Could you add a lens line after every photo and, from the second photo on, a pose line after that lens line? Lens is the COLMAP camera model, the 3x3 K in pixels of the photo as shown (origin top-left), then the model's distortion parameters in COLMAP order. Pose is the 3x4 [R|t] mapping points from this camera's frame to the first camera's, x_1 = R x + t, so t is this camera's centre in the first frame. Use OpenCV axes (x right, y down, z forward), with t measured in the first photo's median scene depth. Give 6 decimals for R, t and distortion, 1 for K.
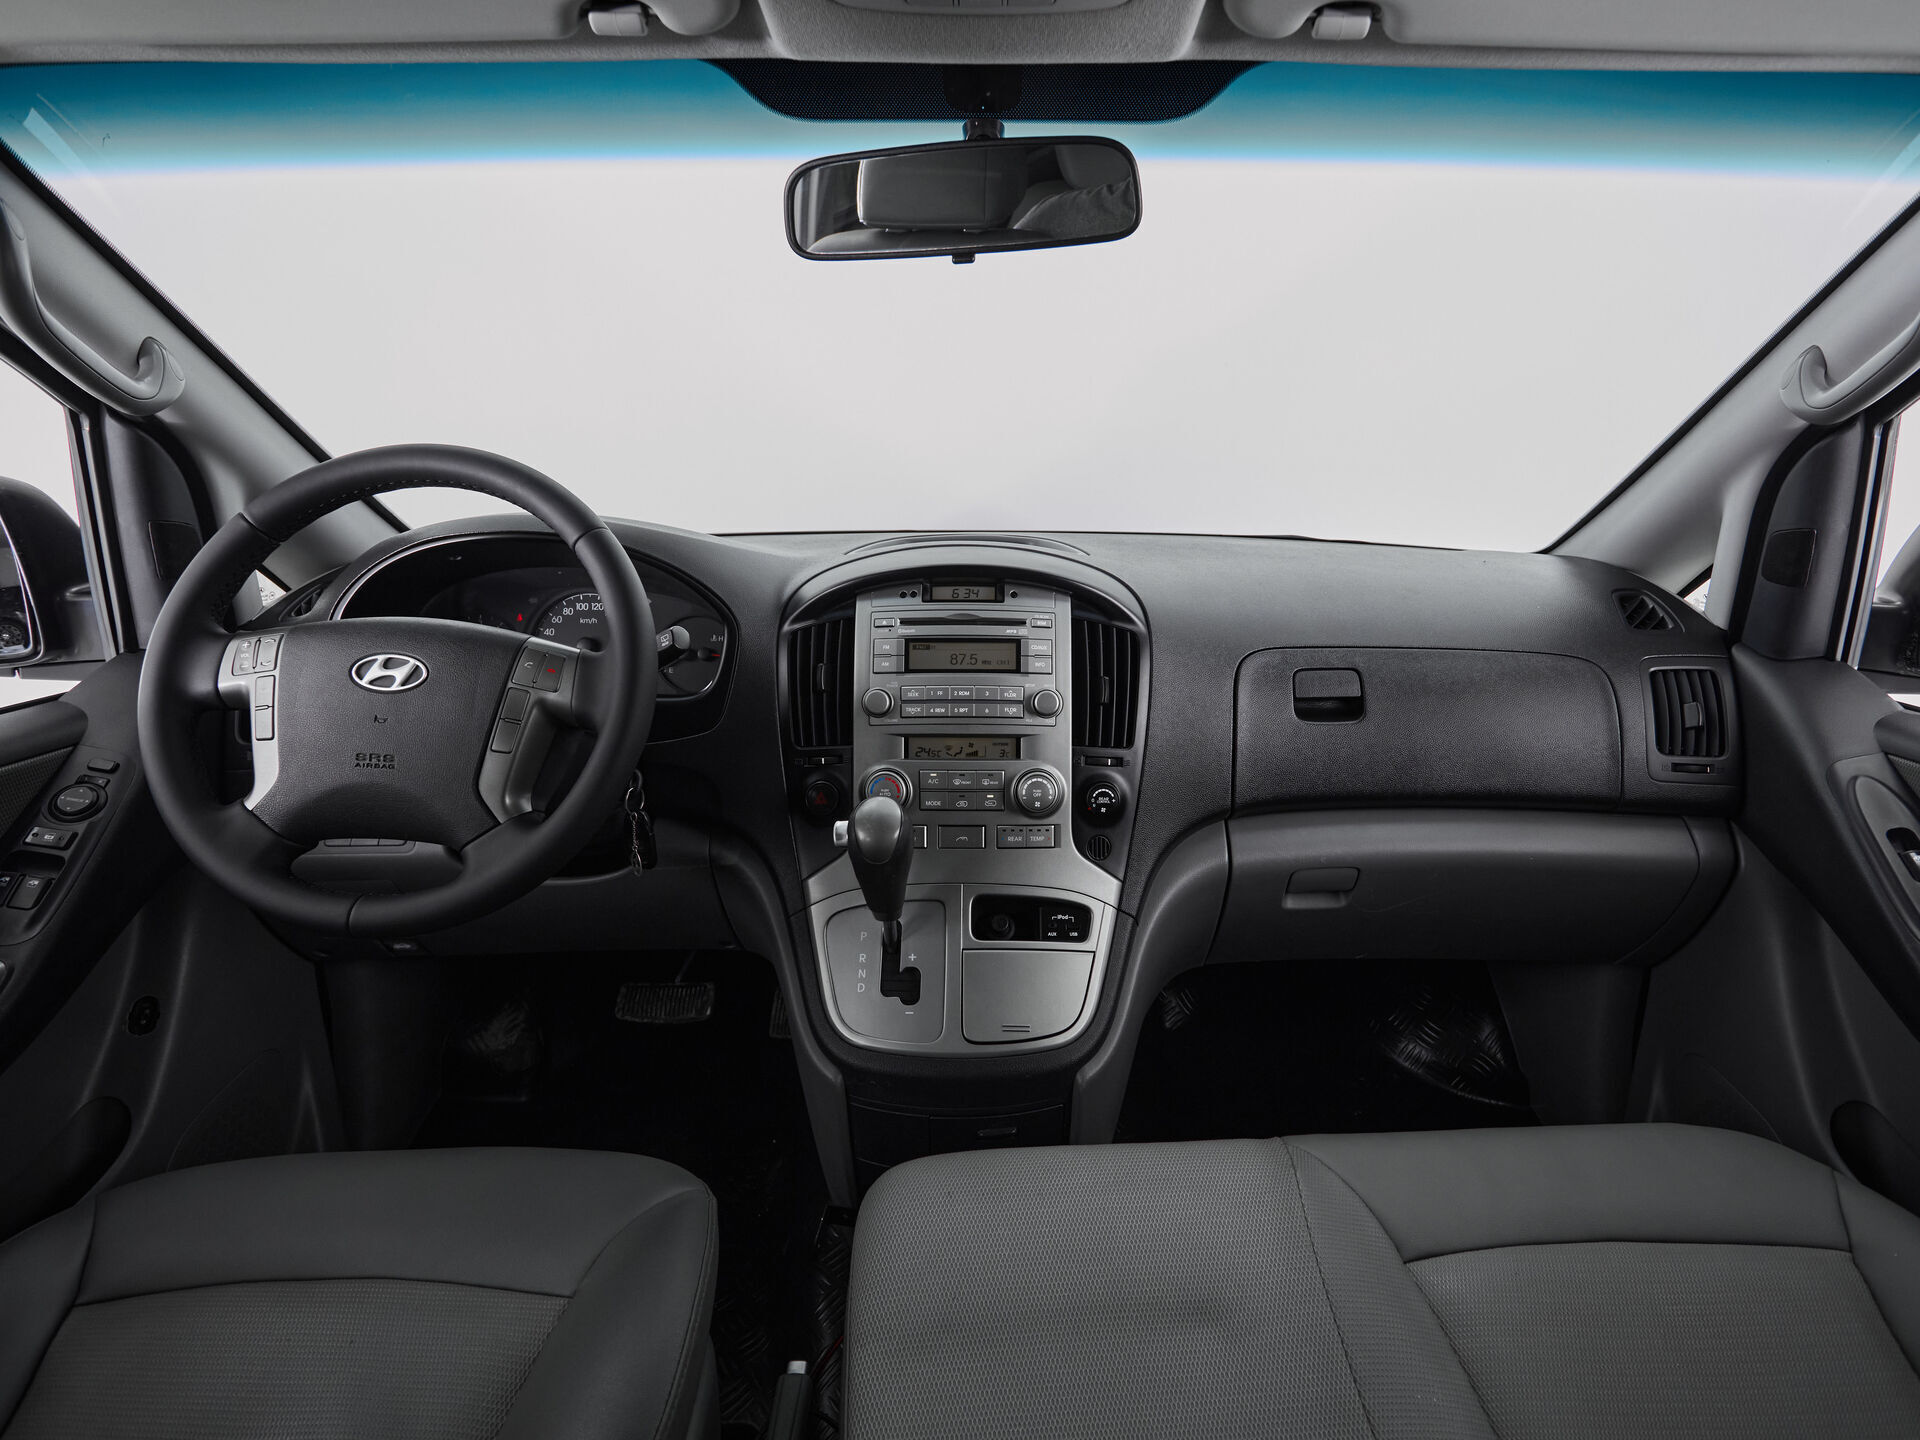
lens RADIAL K [[911.1, 0, 960.7], [0, 911.1, 715.8], [0, 0, 1]] dist [-0.000941, -0.000308]
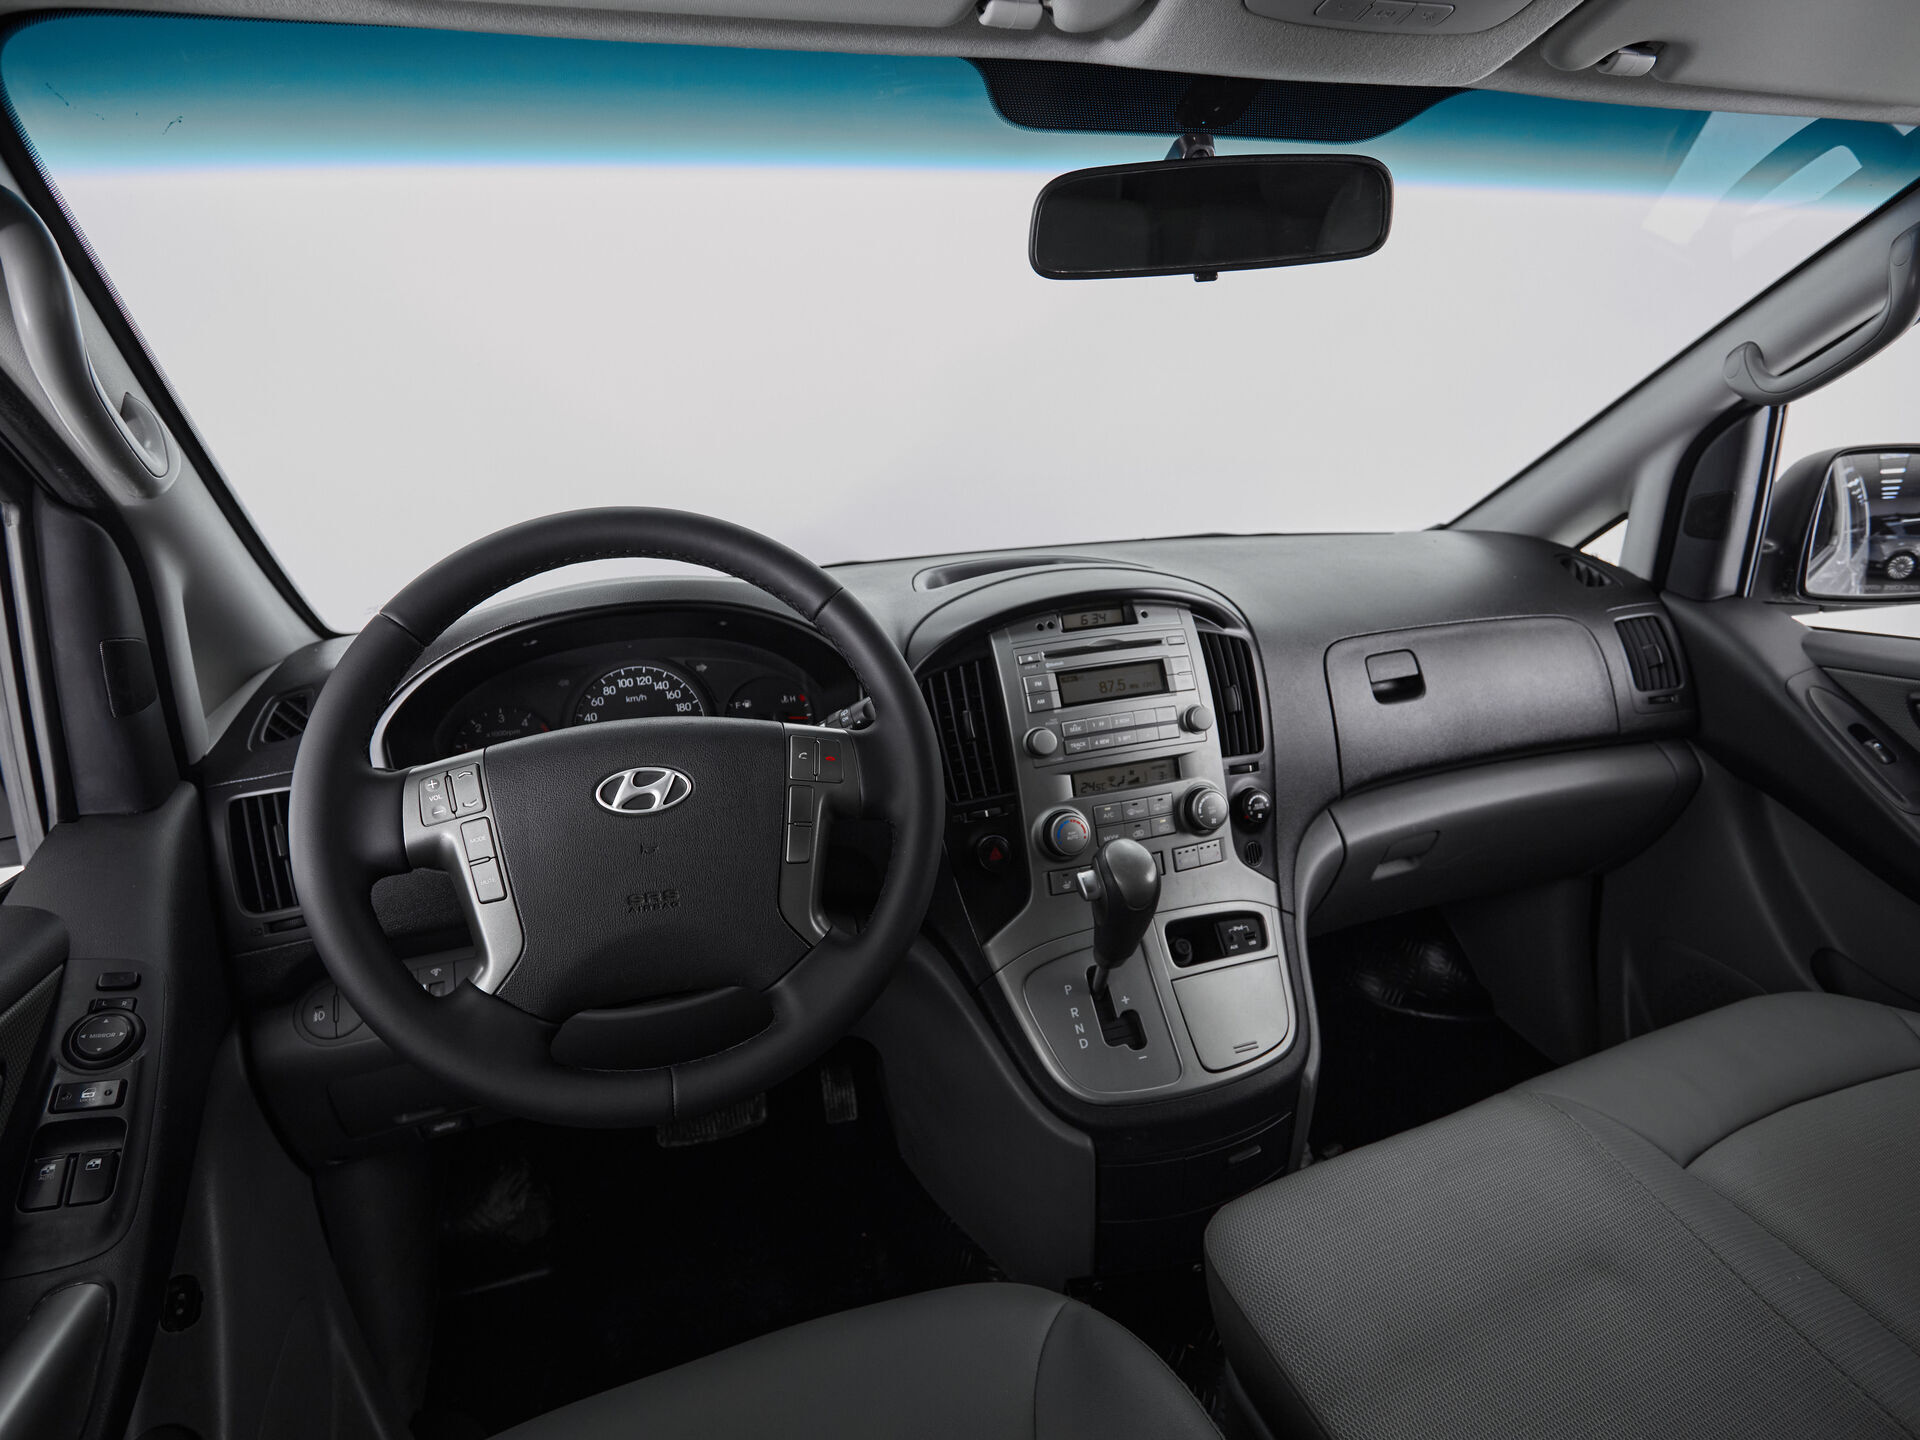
lens RADIAL K [[921.6, 0, 959.7], [0, 921.6, 725.6], [0, 0, 1]] dist [-0.005678, -0.000840]
pose [[0.953472, -0.138953, 0.267550, -0.419893], [0.140944, 0.989947, 0.011848, -0.054908], [-0.266506, 0.026413, 0.963471, 0.098545]]
